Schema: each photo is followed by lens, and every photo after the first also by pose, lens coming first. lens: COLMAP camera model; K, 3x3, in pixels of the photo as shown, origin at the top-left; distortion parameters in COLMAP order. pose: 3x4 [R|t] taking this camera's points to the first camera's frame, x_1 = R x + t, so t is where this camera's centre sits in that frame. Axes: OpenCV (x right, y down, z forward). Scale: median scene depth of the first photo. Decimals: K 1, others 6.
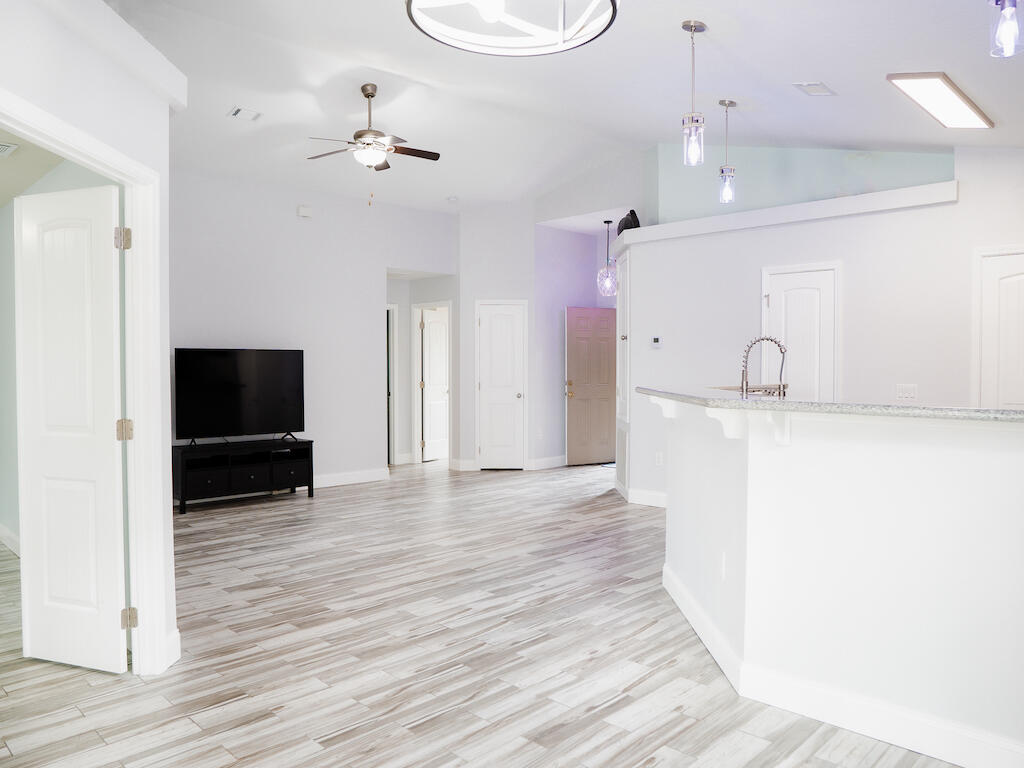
lens RADIAL K [[751.1, 0, 508.4], [0, 751.1, 379.9], [0, 0, 1]] dist [-0.111926, 0.073144]
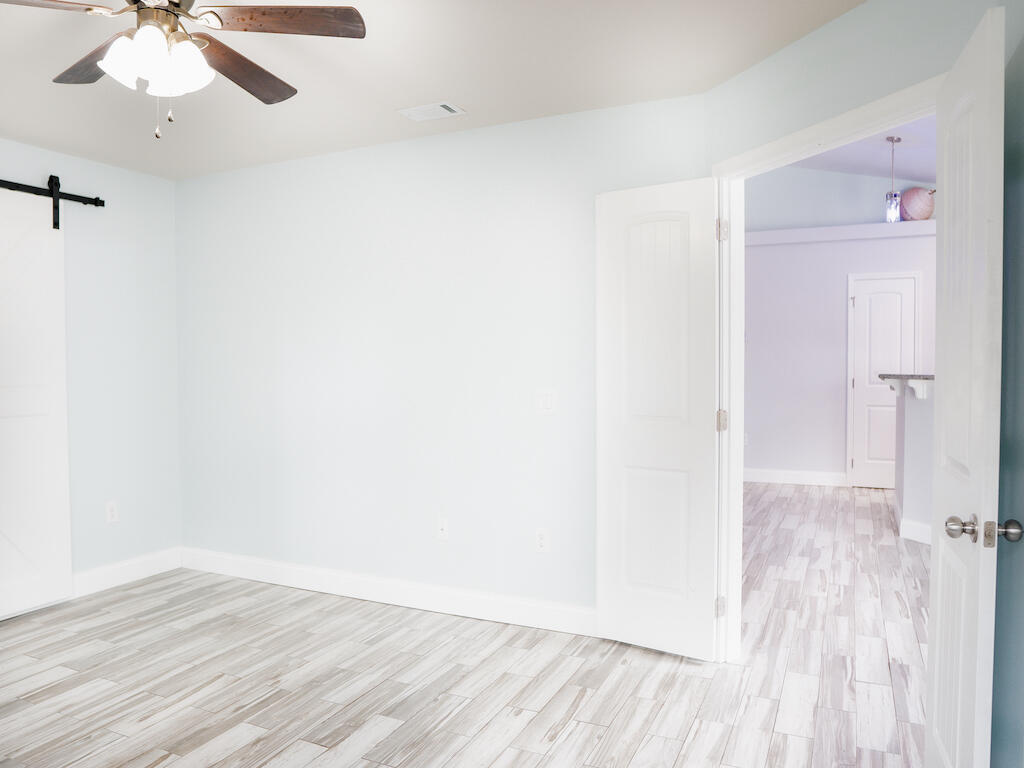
lens RADIAL K [[739.8, 0, 508.4], [0, 739.8, 387.1], [0, 0, 1]] dist [-0.109622, 0.063890]
pose [[0.943519, -0.020373, 0.330691, -0.801281], [0.013784, 0.999657, 0.022256, -0.004076], [-0.331031, -0.016440, 0.943477, 0.106814]]
